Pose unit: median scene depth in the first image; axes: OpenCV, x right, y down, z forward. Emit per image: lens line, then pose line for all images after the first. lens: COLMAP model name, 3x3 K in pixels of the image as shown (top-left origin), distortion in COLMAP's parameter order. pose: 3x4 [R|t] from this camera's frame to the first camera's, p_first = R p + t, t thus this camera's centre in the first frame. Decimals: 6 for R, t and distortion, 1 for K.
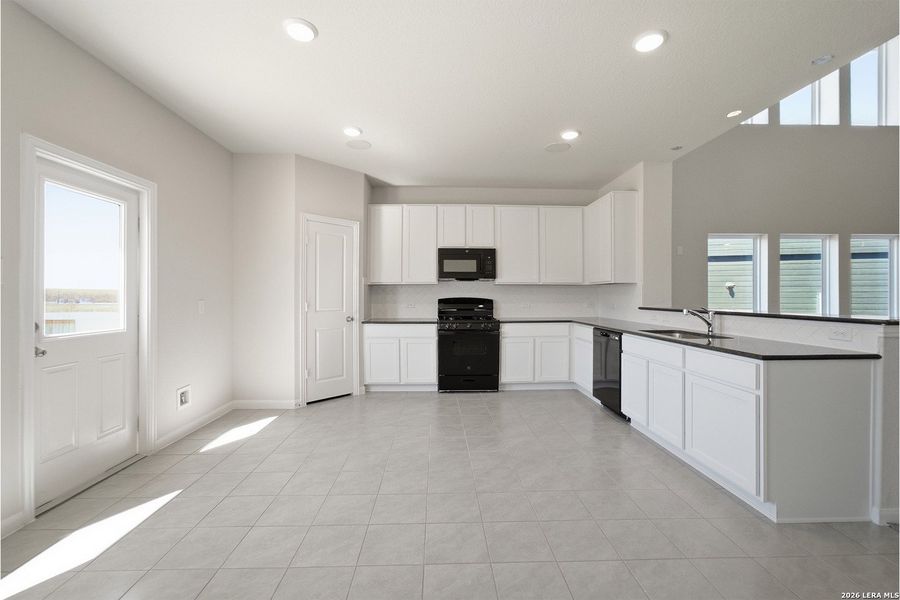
lens RADIAL K [[382.1, 0, 447.8], [0, 382.1, 292.2], [0, 0, 1]] dist [-0.022044, 0.013031]
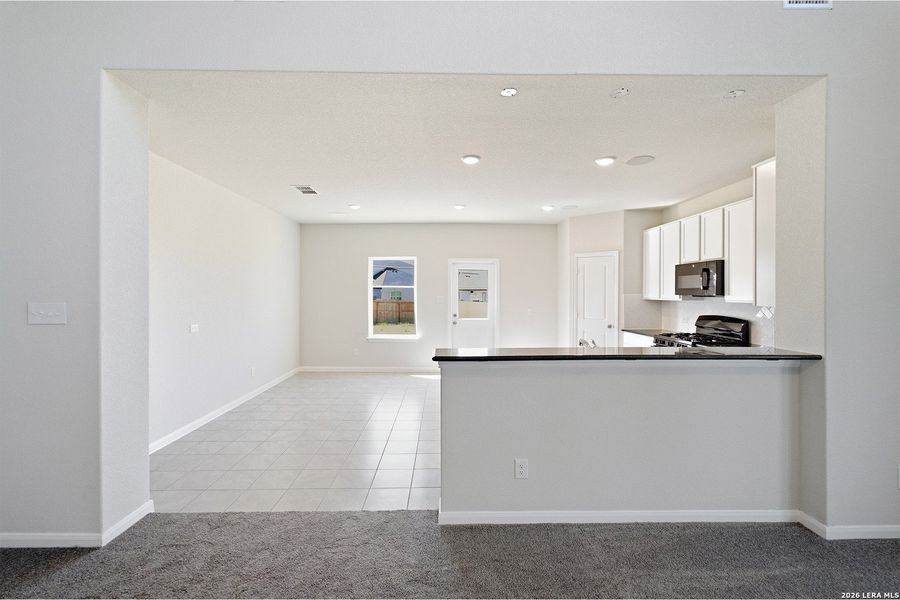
lens RADIAL K [[377.0, 0, 450.0], [0, 377.0, 300.0], [0, 0, 1]] dist [-0.004077, 0.011894]
pose [[-0.005640, 0.020081, -0.999782, 0.997583], [0.007119, 0.999774, 0.020041, -0.048581], [0.999959, -0.007005, -0.005781, 0.433354]]
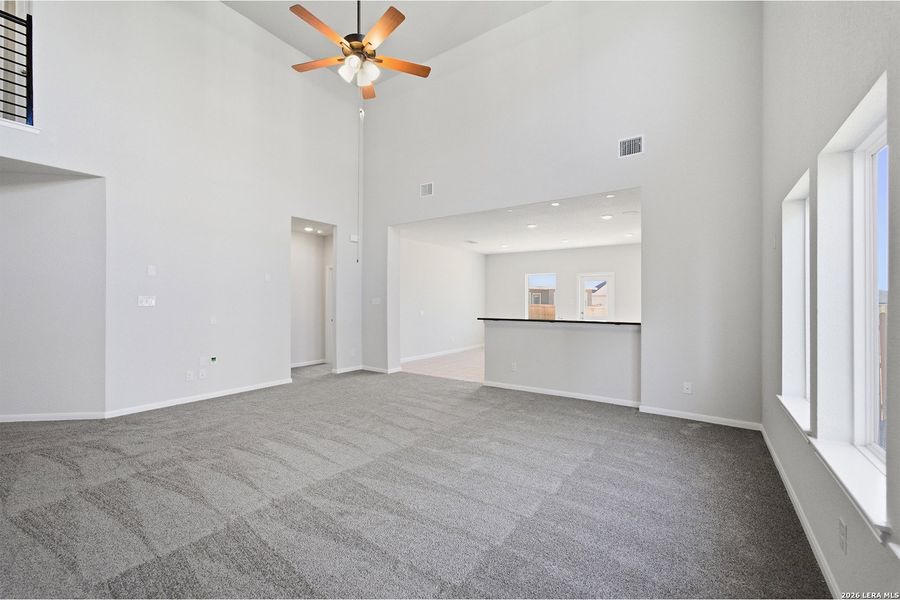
lens RADIAL K [[377.0, 0, 450.0], [0, 377.0, 300.0], [0, 0, 1]] dist [-0.004077, 0.011894]
pose [[-0.579522, -0.004157, -0.814946, 1.590761], [0.003425, 0.999966, -0.007536, -0.019994], [0.814950, -0.007158, -0.579487, 1.045569]]
